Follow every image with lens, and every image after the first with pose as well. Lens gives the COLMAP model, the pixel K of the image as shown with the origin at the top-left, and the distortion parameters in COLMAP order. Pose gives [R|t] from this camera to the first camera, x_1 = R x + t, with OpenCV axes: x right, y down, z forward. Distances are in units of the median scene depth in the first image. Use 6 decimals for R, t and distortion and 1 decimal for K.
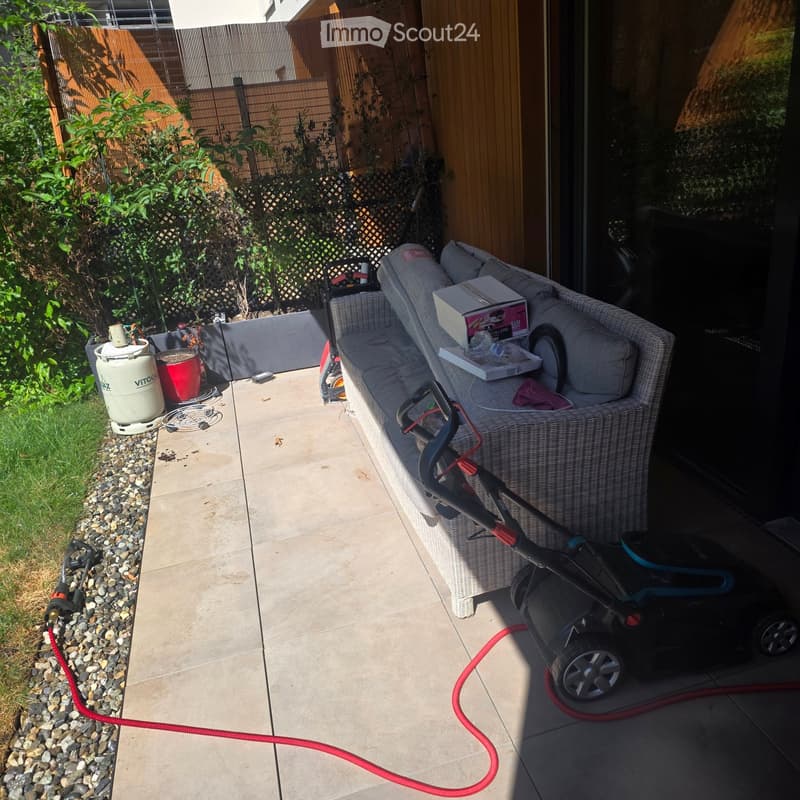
lens RADIAL K [[693.0, 0, 398.5], [0, 693.0, 415.5], [0, 0, 1]] dist [0.083561, -0.089173]
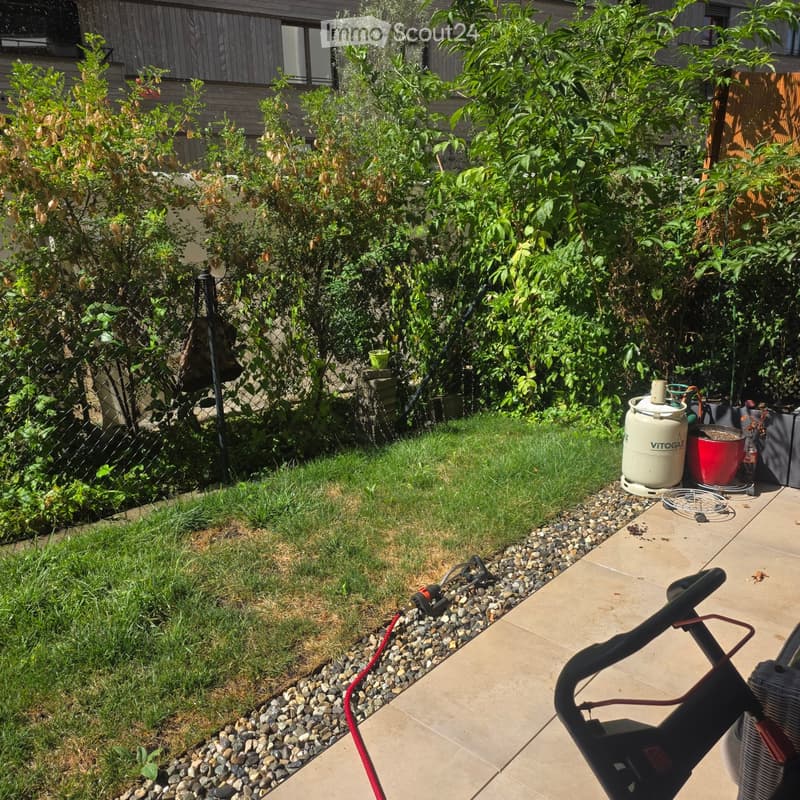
lens RADIAL K [[693.0, 0, 398.5], [0, 693.0, 415.5], [0, 0, 1]] dist [0.083561, -0.089173]
pose [[0.542385, 0.314990, -0.778845, 0.159624], [-0.369663, 0.921967, 0.115440, -0.067782], [0.754432, 0.225298, 0.616501, 0.176831]]
